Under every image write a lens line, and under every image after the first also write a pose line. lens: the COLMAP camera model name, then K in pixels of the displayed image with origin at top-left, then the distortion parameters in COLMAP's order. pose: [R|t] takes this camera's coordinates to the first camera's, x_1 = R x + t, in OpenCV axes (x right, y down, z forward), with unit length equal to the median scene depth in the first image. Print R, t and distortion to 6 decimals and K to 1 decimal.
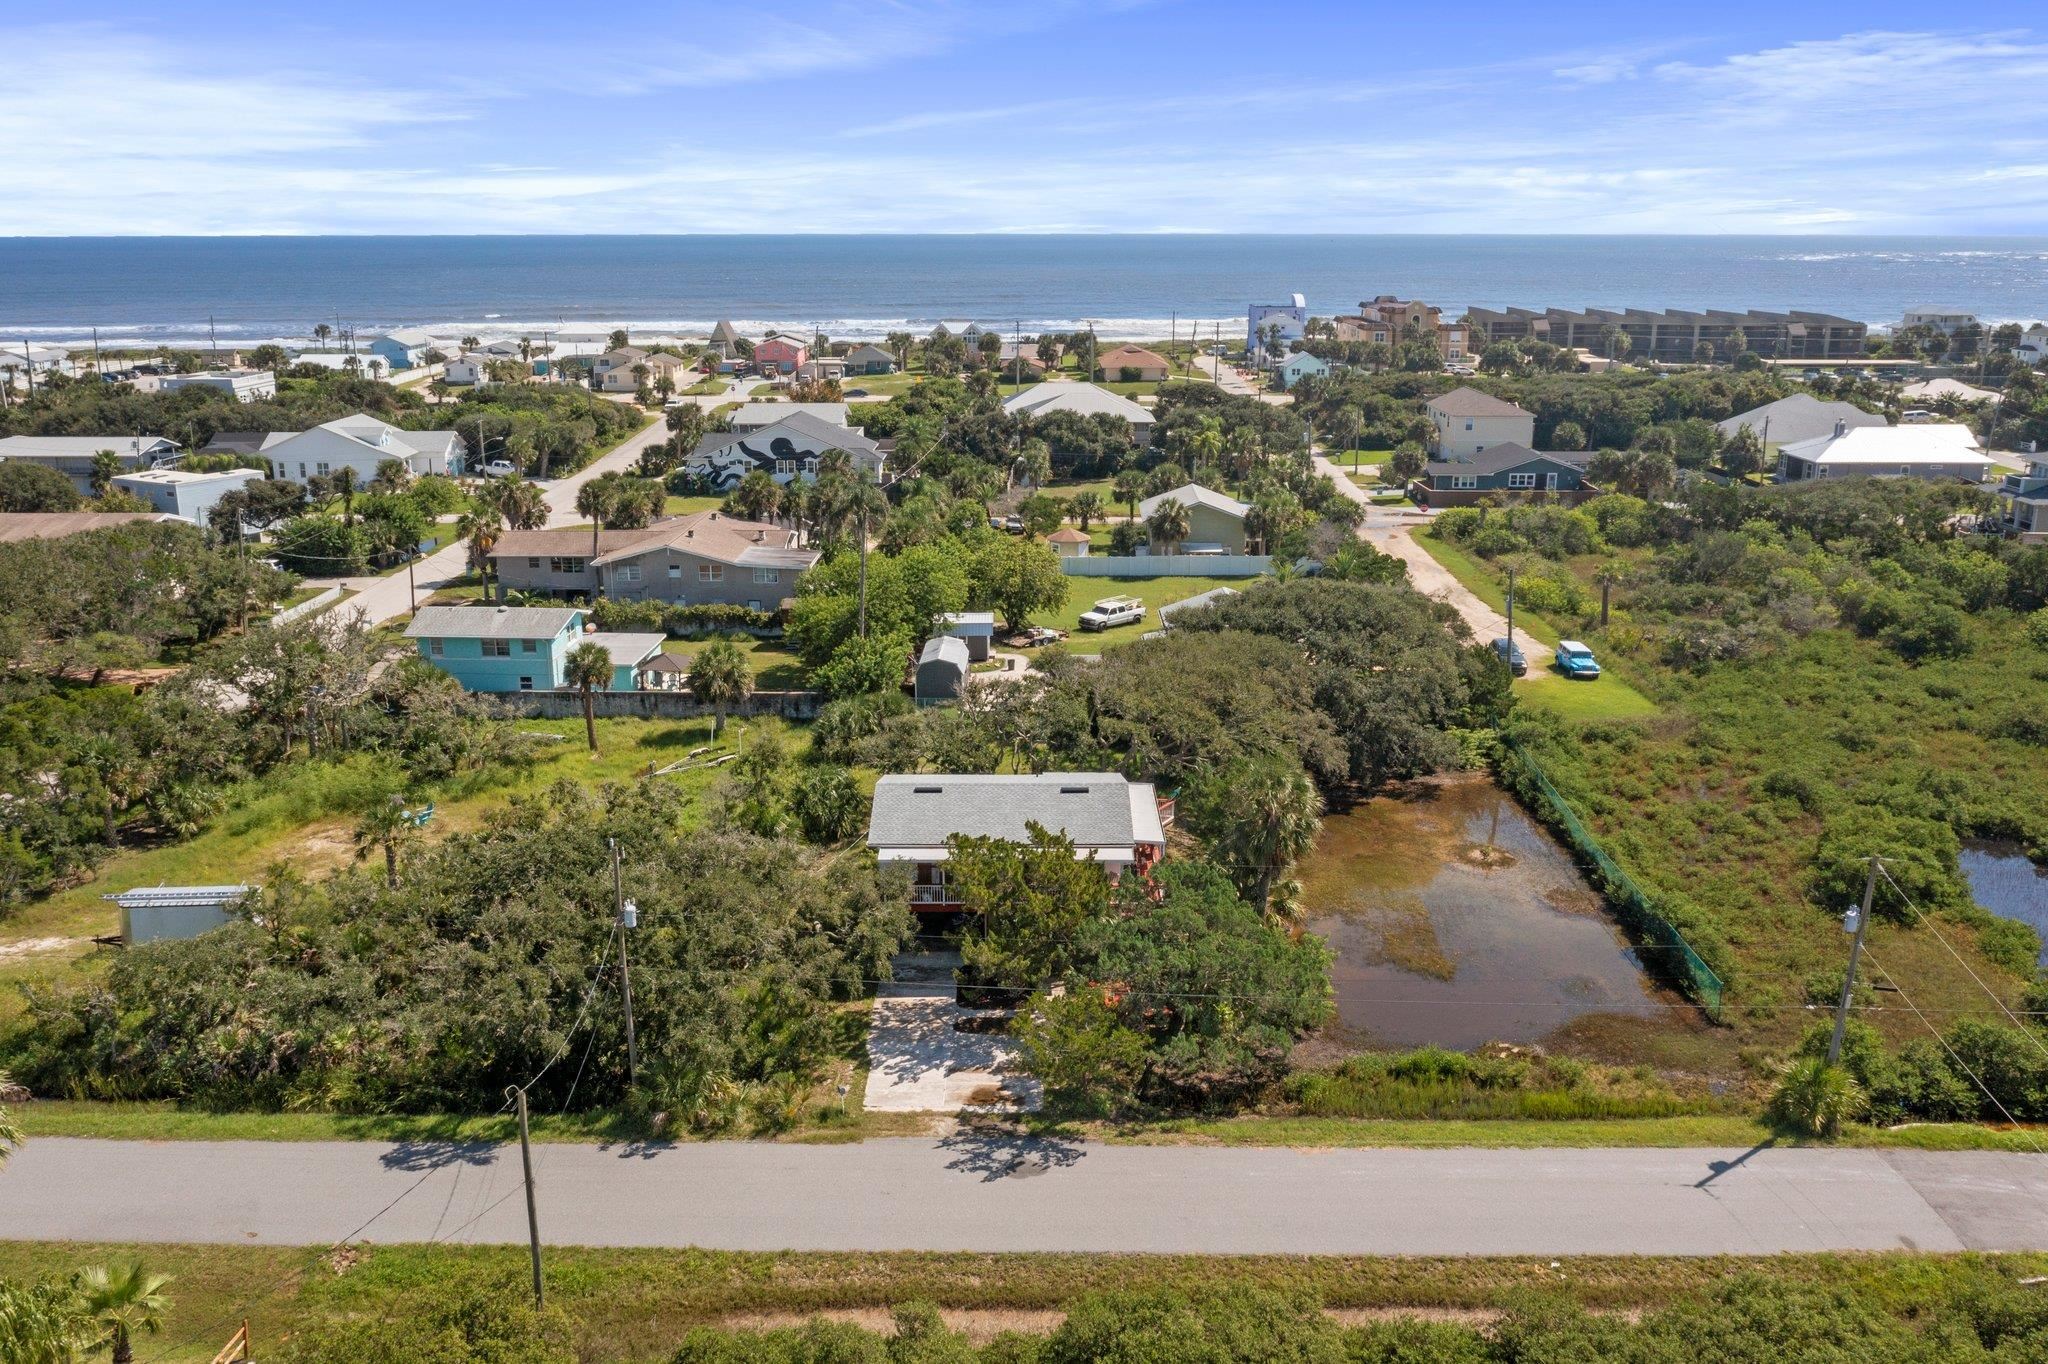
lens RADIAL K [[1619.6, 0, 1030.1], [0, 1619.6, 755.0], [0, 0, 1]] dist [-0.015455, 0.001918]
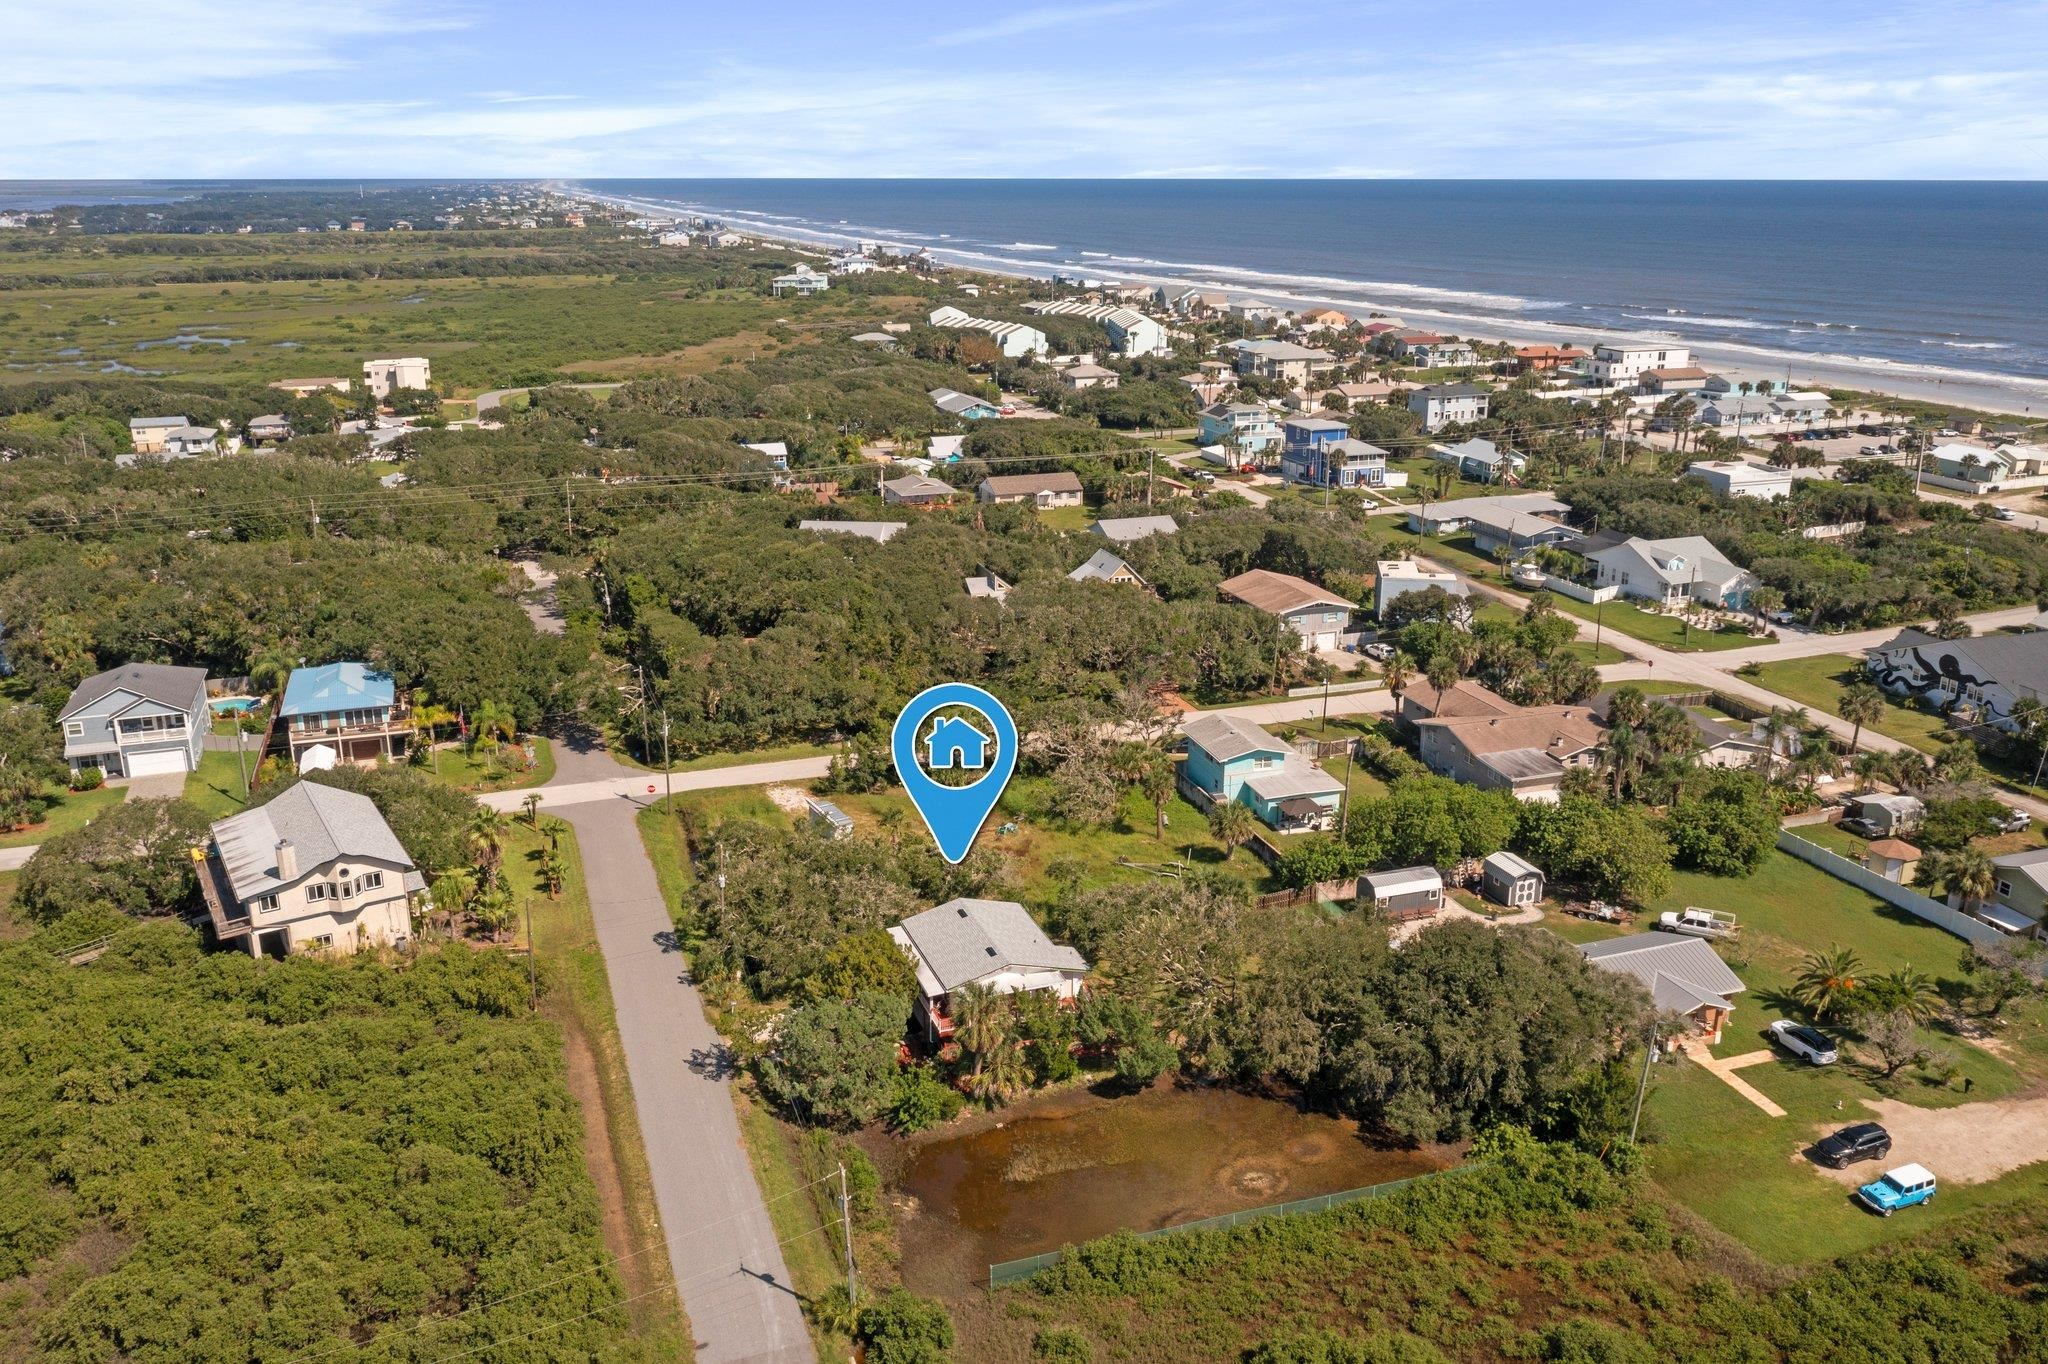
lens RADIAL K [[1641.2, 0, 1024.0], [0, 1641.2, 682.0], [0, 0, 1]] dist [-0.015149, -0.003365]
pose [[0.332200, 0.280783, -0.900446, 1.084365], [-0.289184, 0.939006, 0.186119, -0.410350], [0.897784, 0.198566, 0.393136, 0.273274]]
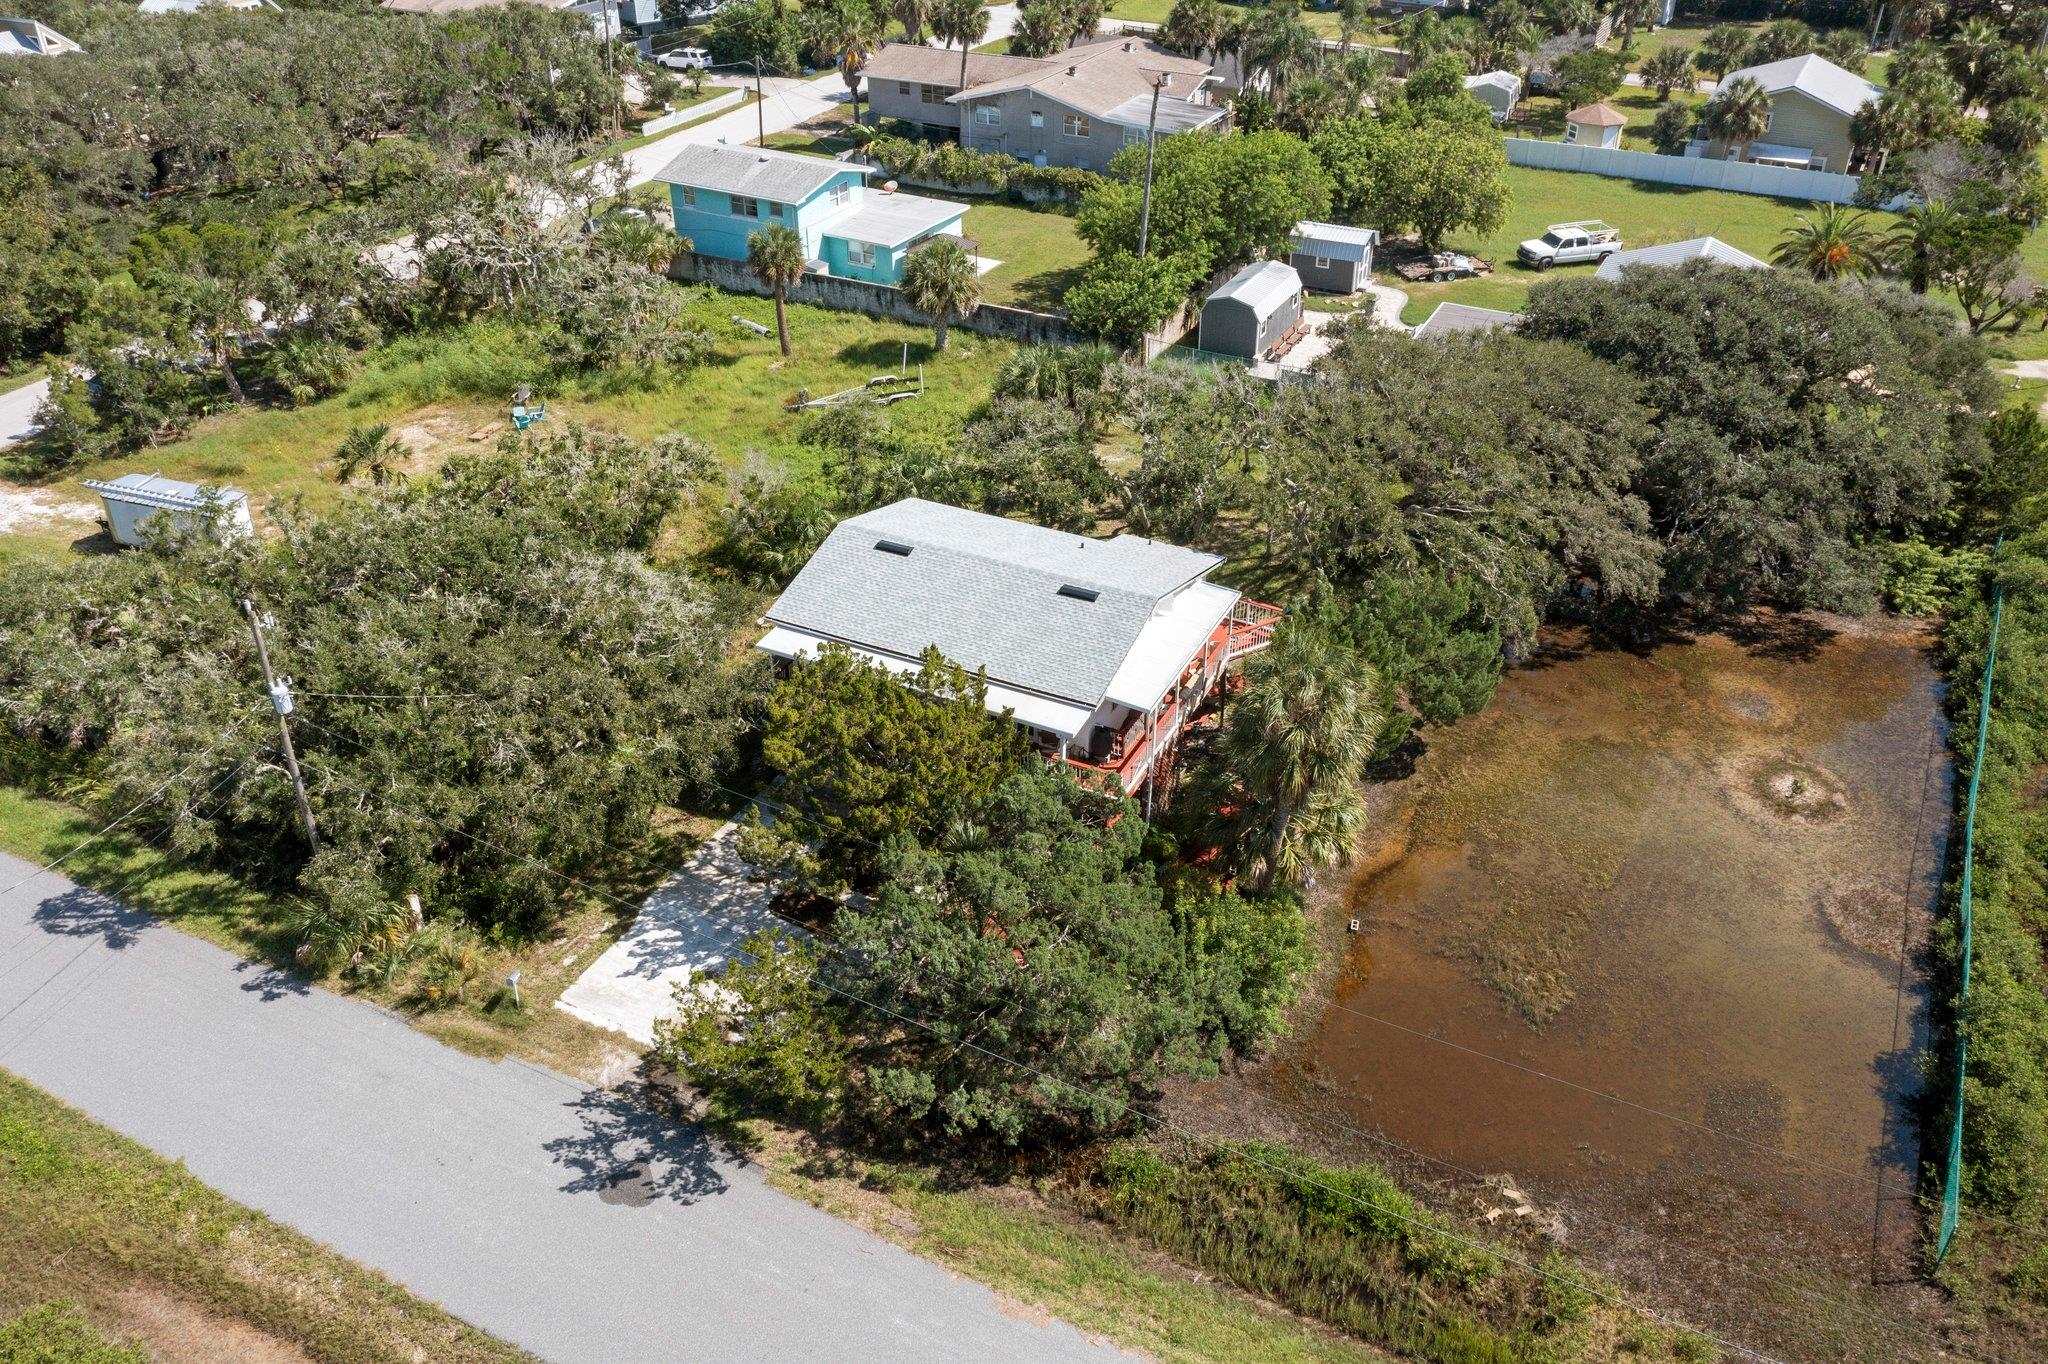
lens RADIAL K [[1614.4, 0, 1031.1], [0, 1614.4, 684.5], [0, 0, 1]] dist [-0.019216, 0.008761]
pose [[0.893851, 0.242797, -0.376935, 0.216016], [-0.135217, 0.947523, 0.289683, -0.106792], [0.427488, -0.207965, 0.879775, 0.294624]]
